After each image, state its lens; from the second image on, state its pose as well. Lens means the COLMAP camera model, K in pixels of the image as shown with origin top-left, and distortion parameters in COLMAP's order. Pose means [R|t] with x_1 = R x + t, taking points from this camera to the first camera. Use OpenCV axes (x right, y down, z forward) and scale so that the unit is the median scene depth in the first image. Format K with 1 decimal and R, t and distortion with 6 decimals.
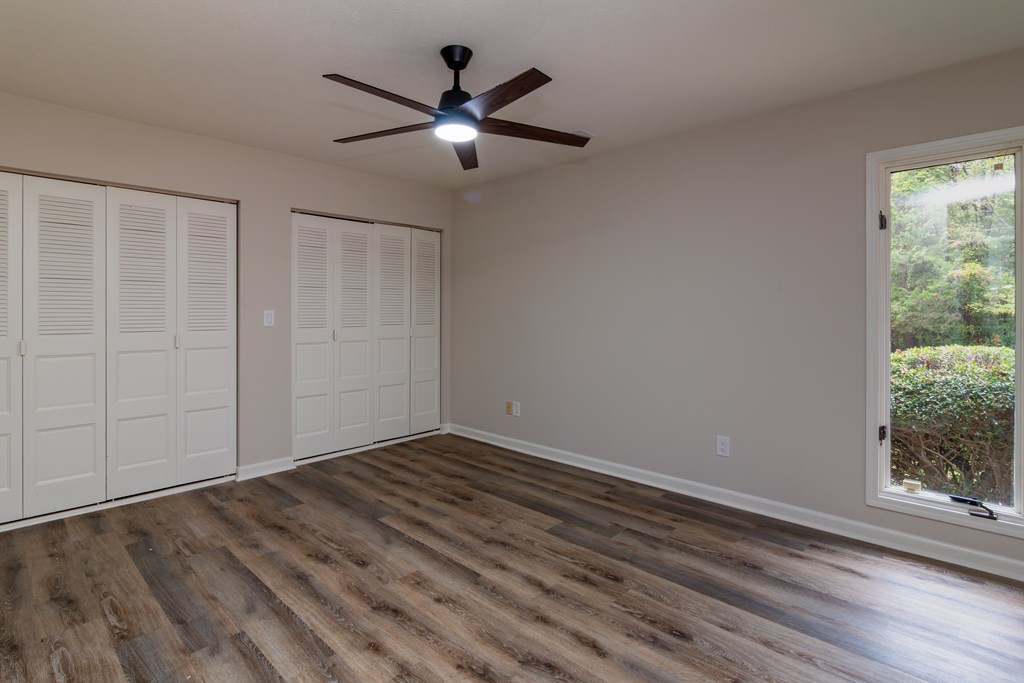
lens RADIAL K [[489.6, 0, 513.2], [0, 489.6, 339.9], [0, 0, 1]] dist [0.001284, 0.000281]
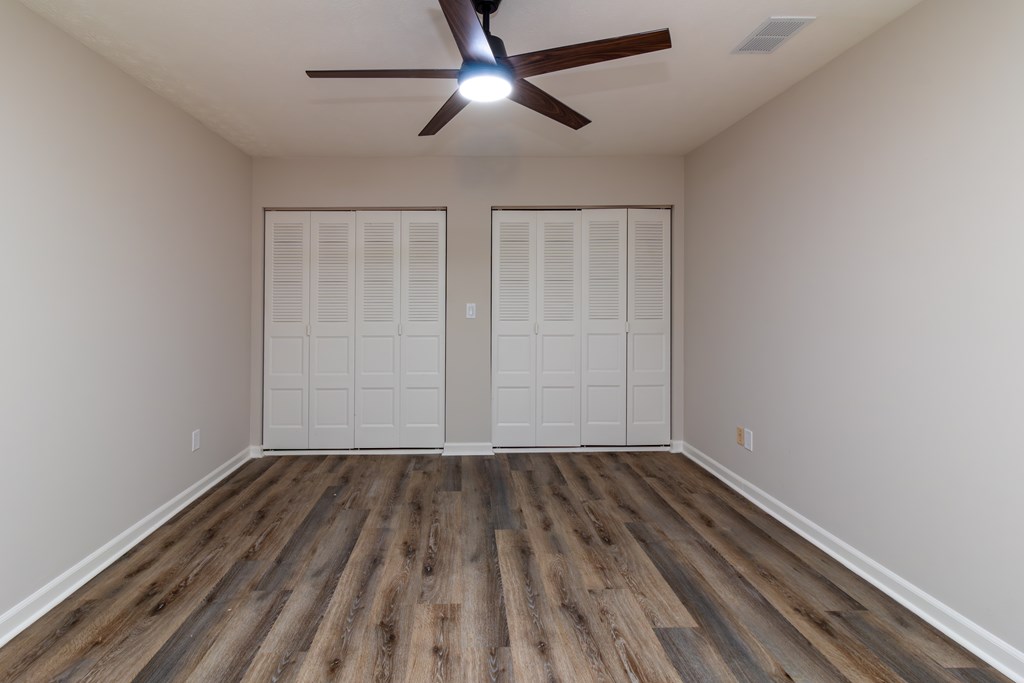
lens RADIAL K [[485.5, 0, 539.8], [0, 485.5, 317.8], [0, 0, 1]] dist [0.004152, -0.000046]
pose [[0.706650, 0.017554, -0.707345, 0.355247], [-0.037573, 0.999213, -0.012739, -0.020275], [0.706565, 0.035580, 0.706754, 0.334869]]
